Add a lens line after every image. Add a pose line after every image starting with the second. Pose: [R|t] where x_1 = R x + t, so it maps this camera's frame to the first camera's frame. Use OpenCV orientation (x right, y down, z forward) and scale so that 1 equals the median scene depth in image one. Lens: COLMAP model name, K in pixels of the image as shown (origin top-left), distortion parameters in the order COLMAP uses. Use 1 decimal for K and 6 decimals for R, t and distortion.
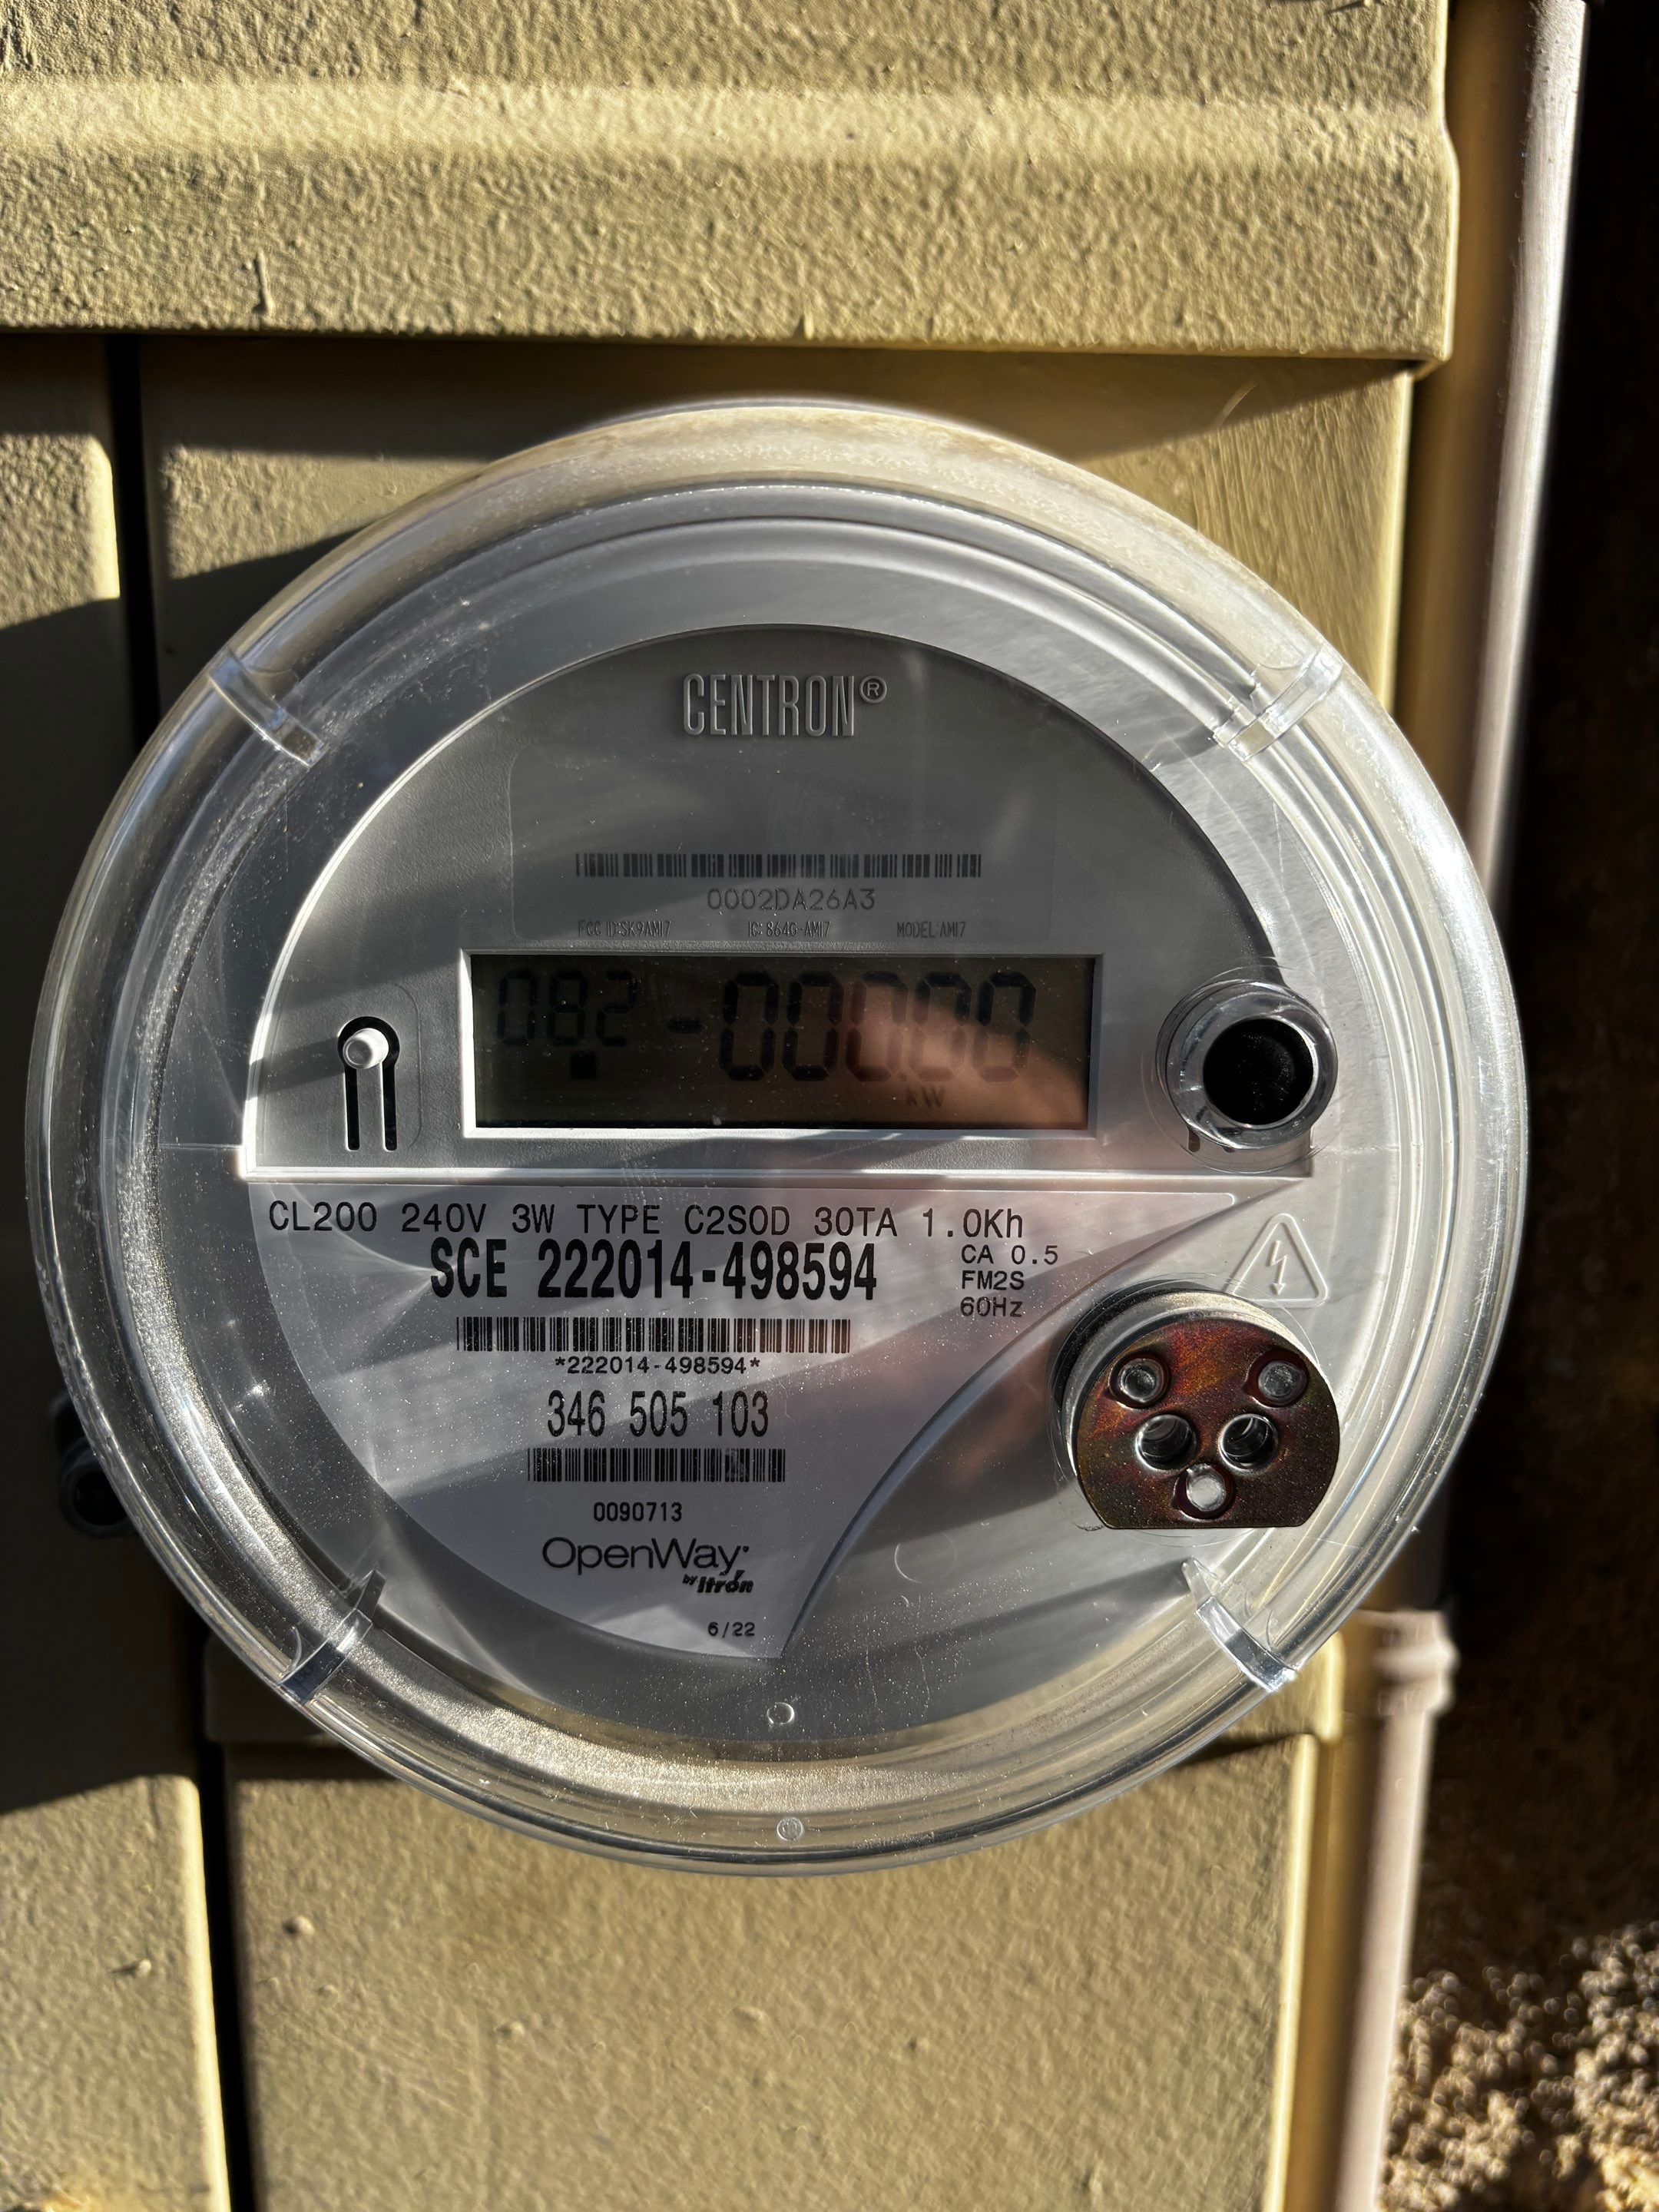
lens RADIAL K [[1597.9, 0, 829.5], [0, 1597.9, 1106.0], [0, 0, 1]] dist [0.023649, -0.068458]
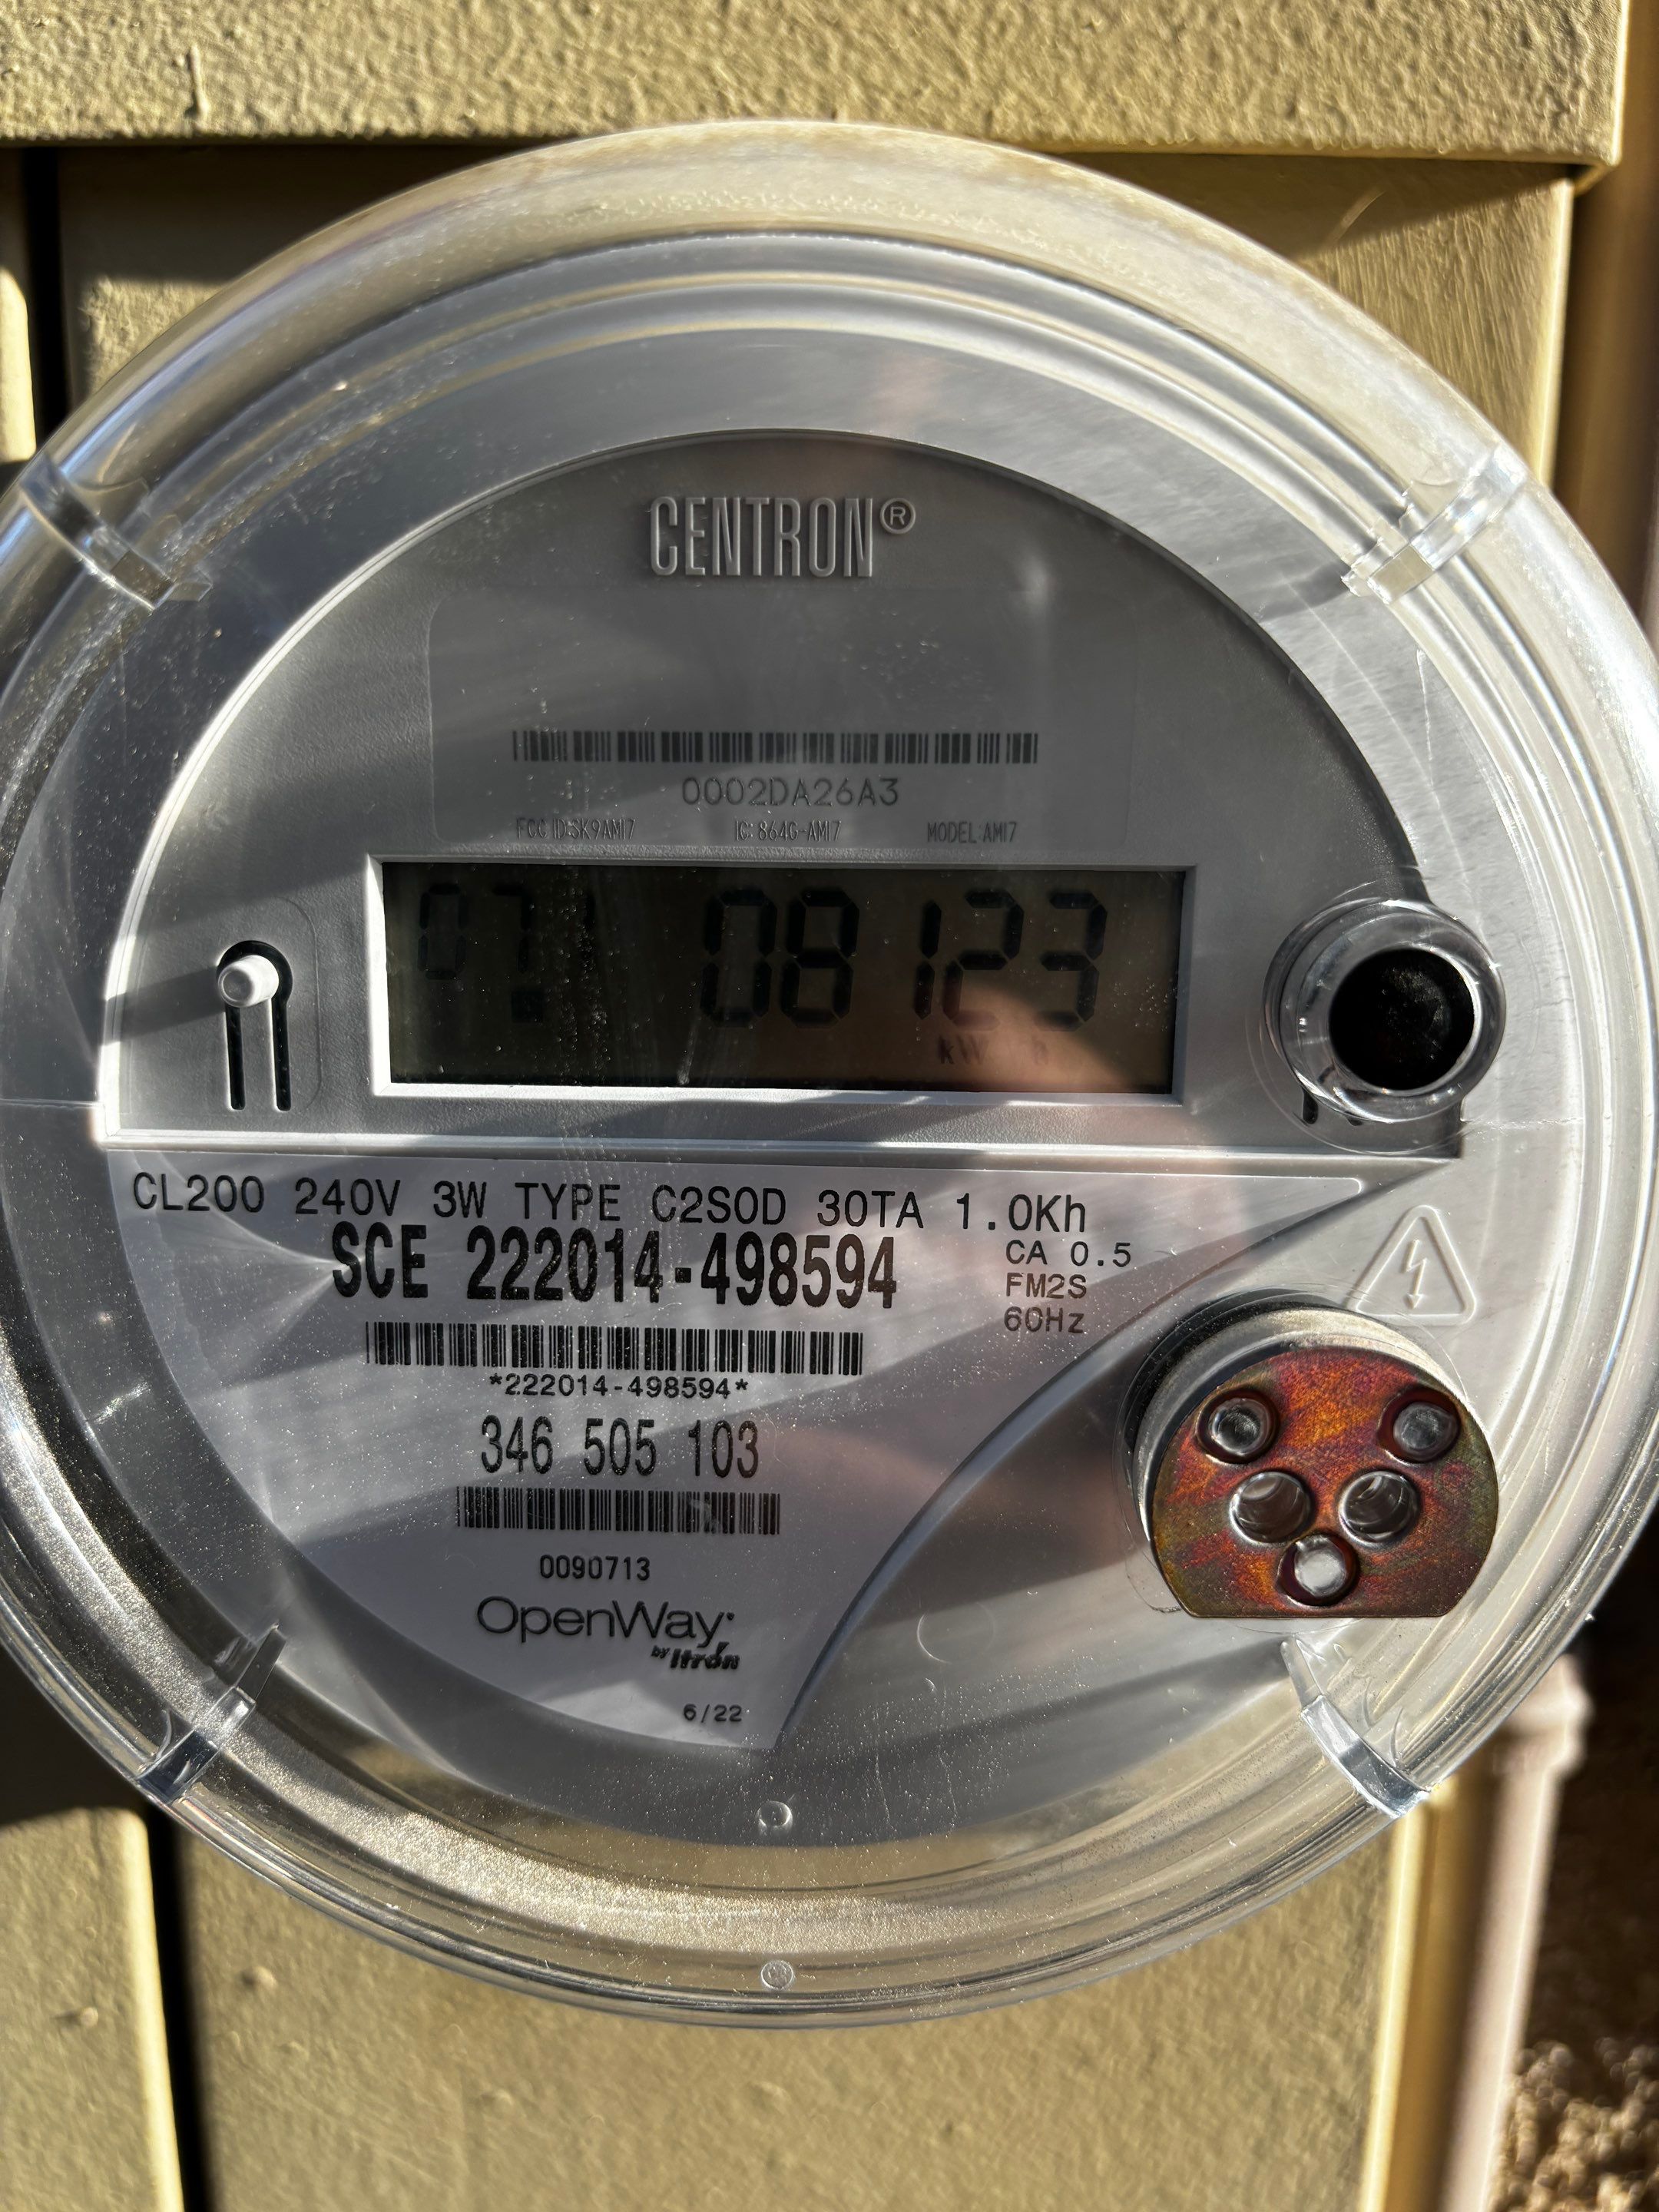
lens RADIAL K [[1660.7, 0, 829.5], [0, 1660.7, 1106.0], [0, 0, 1]] dist [-0.010814, -0.041492]
pose [[0.999169, 0.010642, -0.039342, 0.019937], [-0.009603, 0.999602, 0.026513, 0.000710], [0.039609, -0.026113, 0.998874, 0.137671]]
